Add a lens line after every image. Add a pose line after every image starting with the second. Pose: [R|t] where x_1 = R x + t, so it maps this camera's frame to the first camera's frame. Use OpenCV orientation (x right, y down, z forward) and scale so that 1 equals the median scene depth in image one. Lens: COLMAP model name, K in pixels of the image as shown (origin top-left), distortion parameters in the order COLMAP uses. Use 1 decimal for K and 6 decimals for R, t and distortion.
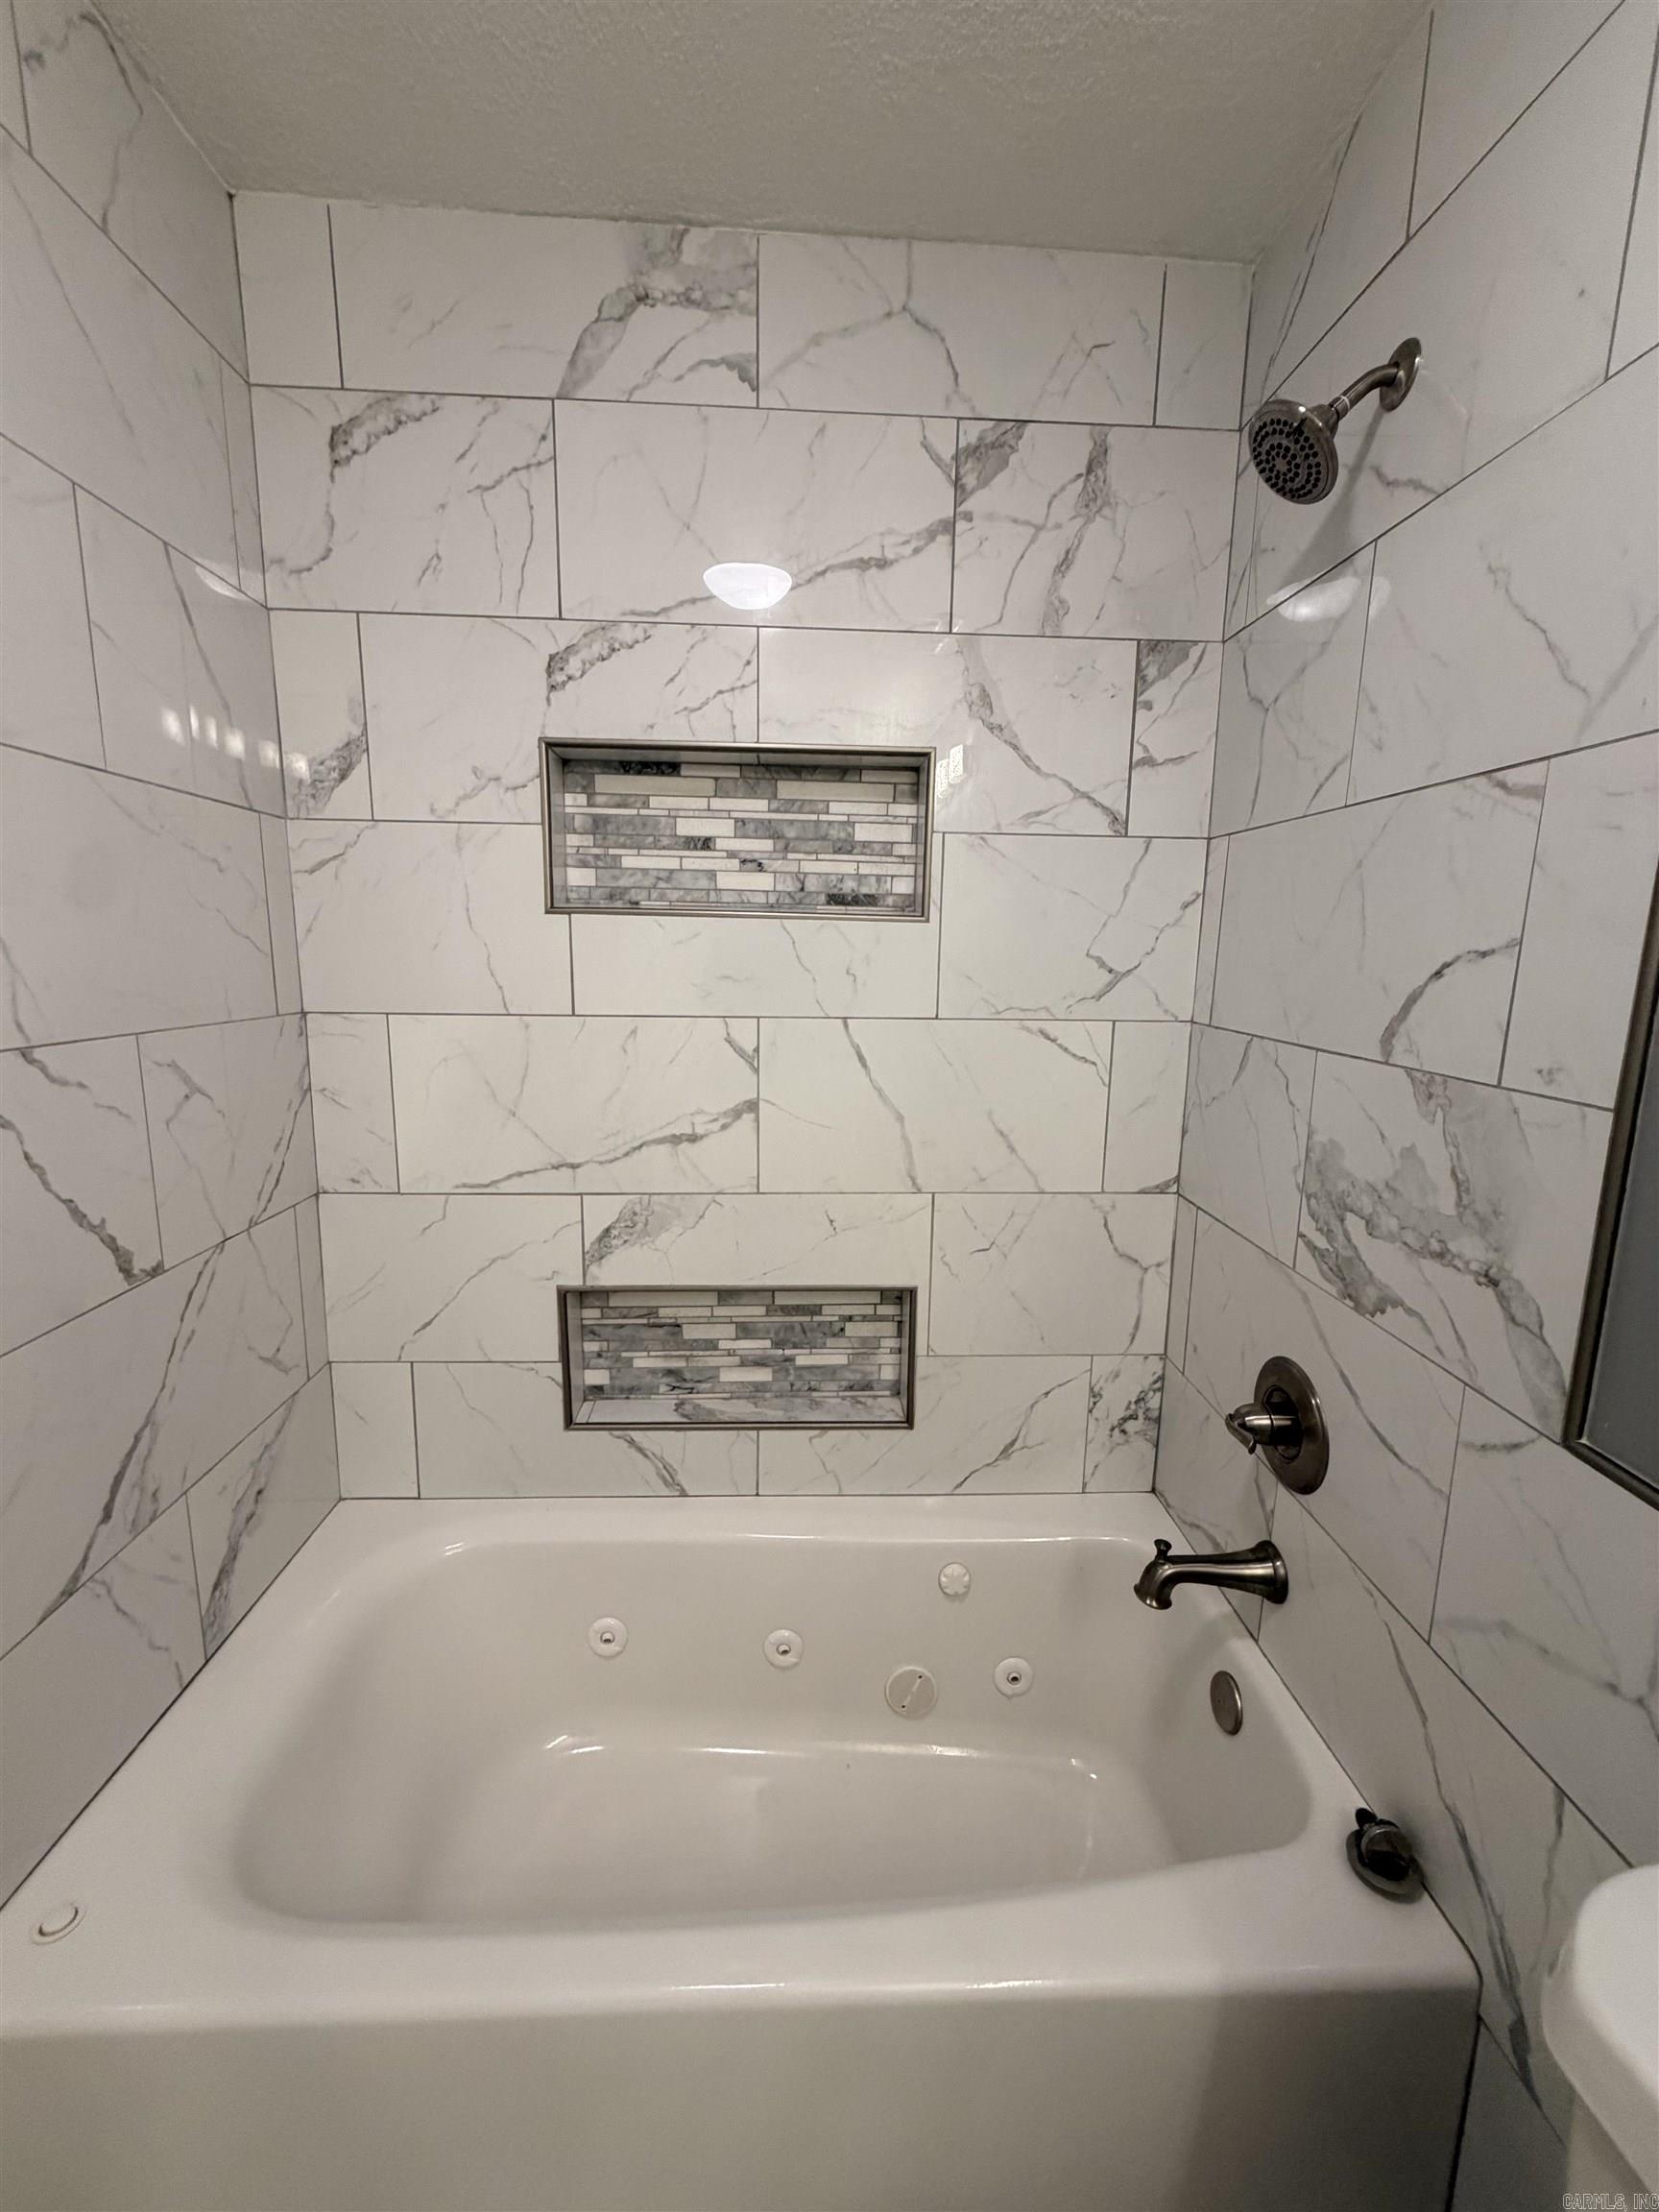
lens RADIAL K [[885.1, 0, 826.2], [0, 885.1, 1102.2], [0, 0, 1]] dist [-0.000007, -0.000910]
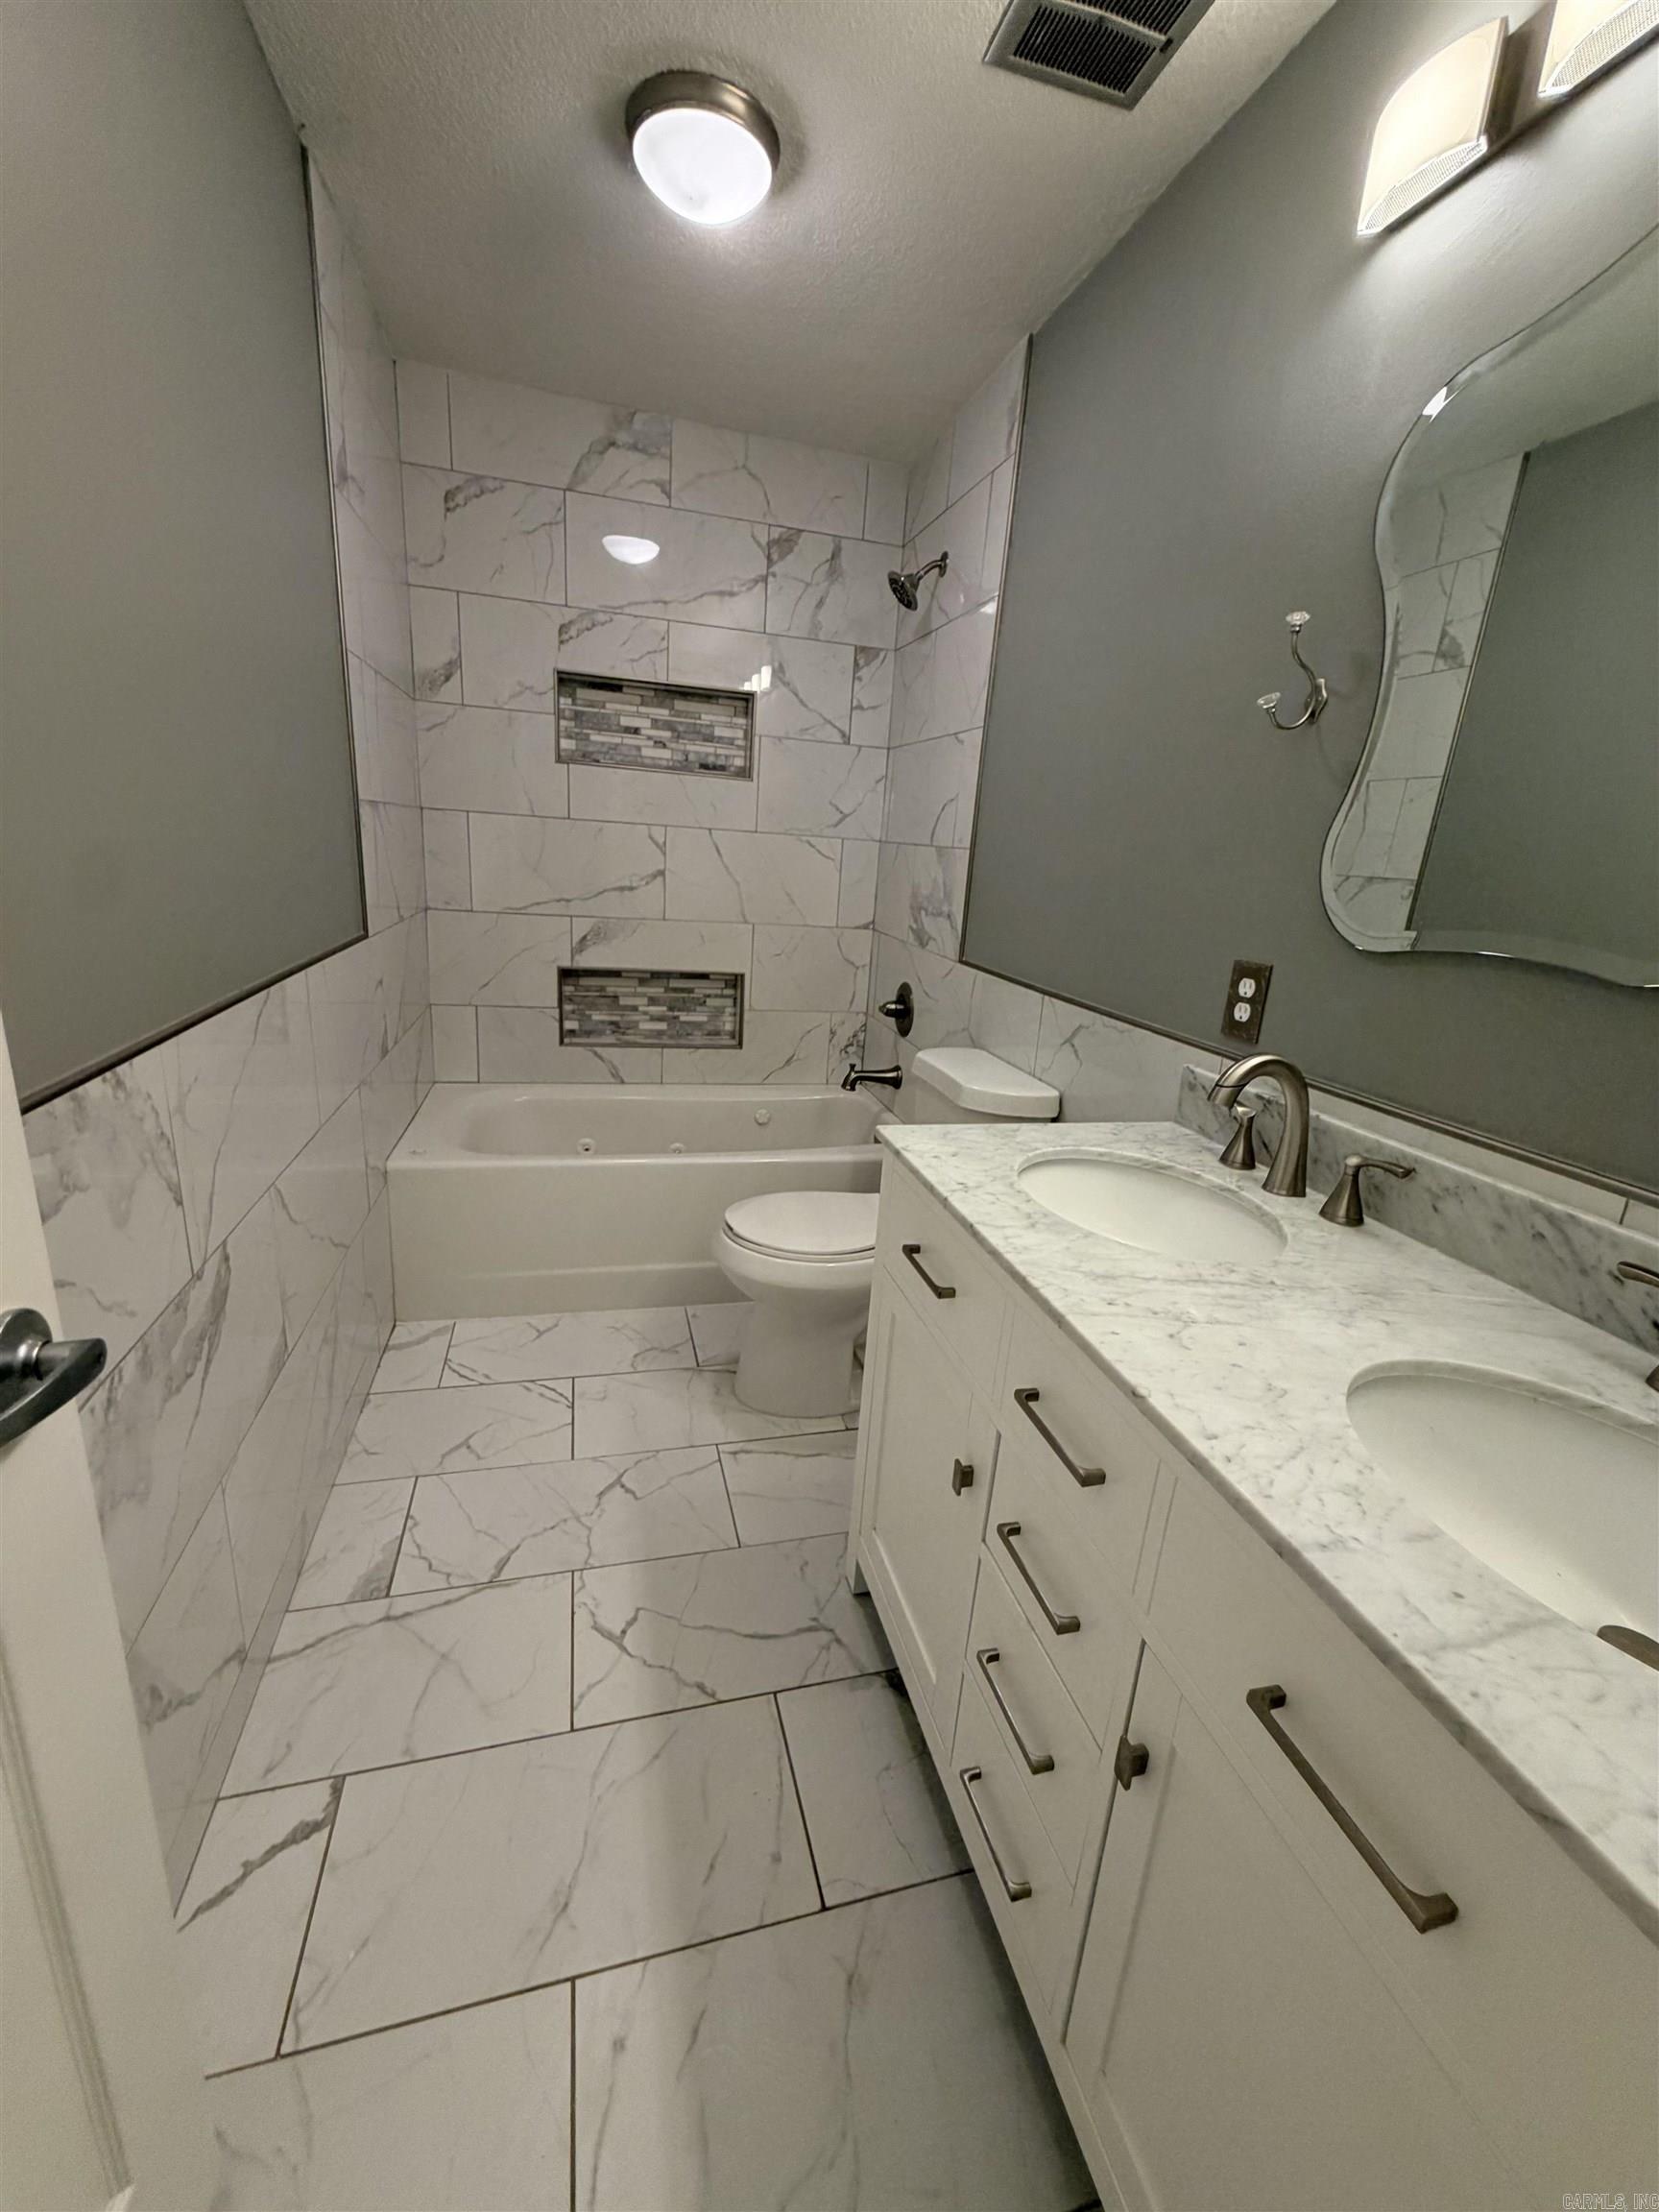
lens RADIAL K [[885.1, 0, 827.3], [0, 885.1, 1104.2], [0, 0, 1]] dist [-0.000007, -0.000910]
pose [[0.975892, -0.009753, 0.218035, -0.160173], [-0.016998, 0.992570, 0.120479, 0.273060], [-0.217590, -0.121280, 0.968476, -1.048060]]
